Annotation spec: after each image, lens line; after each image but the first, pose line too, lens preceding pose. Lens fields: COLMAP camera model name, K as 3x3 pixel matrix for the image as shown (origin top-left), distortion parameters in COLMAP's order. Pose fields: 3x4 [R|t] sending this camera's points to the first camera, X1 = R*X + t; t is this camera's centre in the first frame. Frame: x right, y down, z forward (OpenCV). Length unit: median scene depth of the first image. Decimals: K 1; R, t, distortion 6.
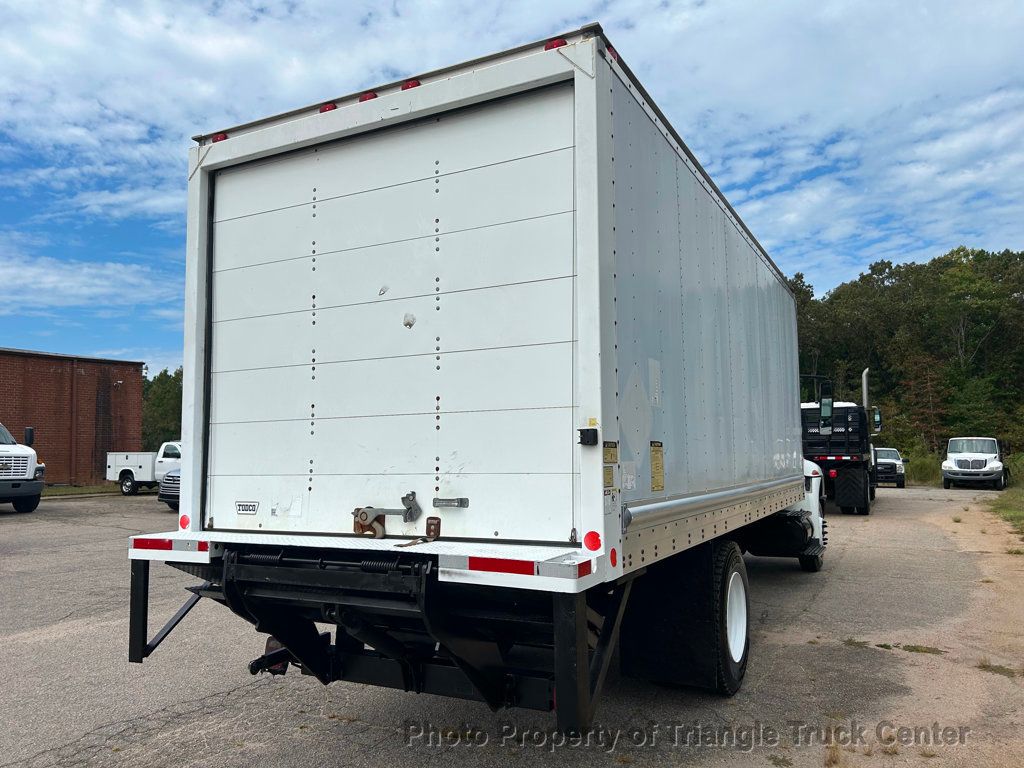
lens RADIAL K [[785.3, 0, 512.0], [0, 785.3, 384.0], [0, 0, 1]] dist [0.061135, -0.072714]
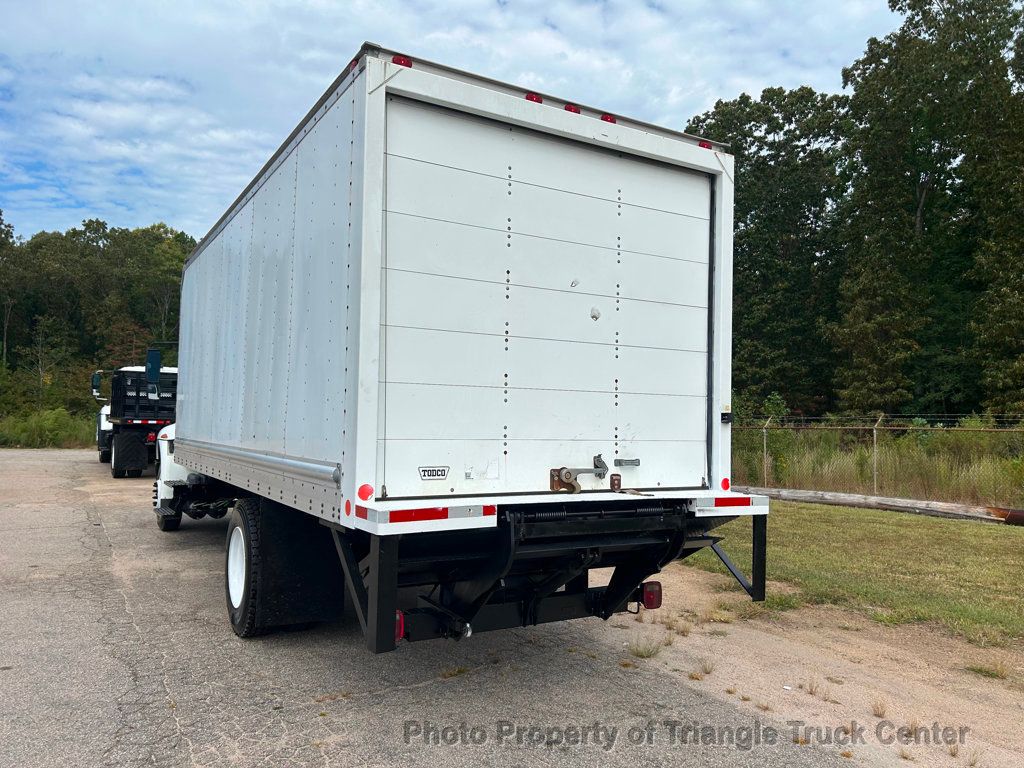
lens RADIAL K [[782.5, 0, 528.3], [0, 782.5, 380.8], [0, 0, 1]] dist [0.063943, -0.081172]
pose [[0.497291, 0.071080, 0.864667, -0.188759], [-0.106369, 0.994114, -0.020546, 0.008888], [-0.861038, -0.081756, 0.501925, 0.073442]]
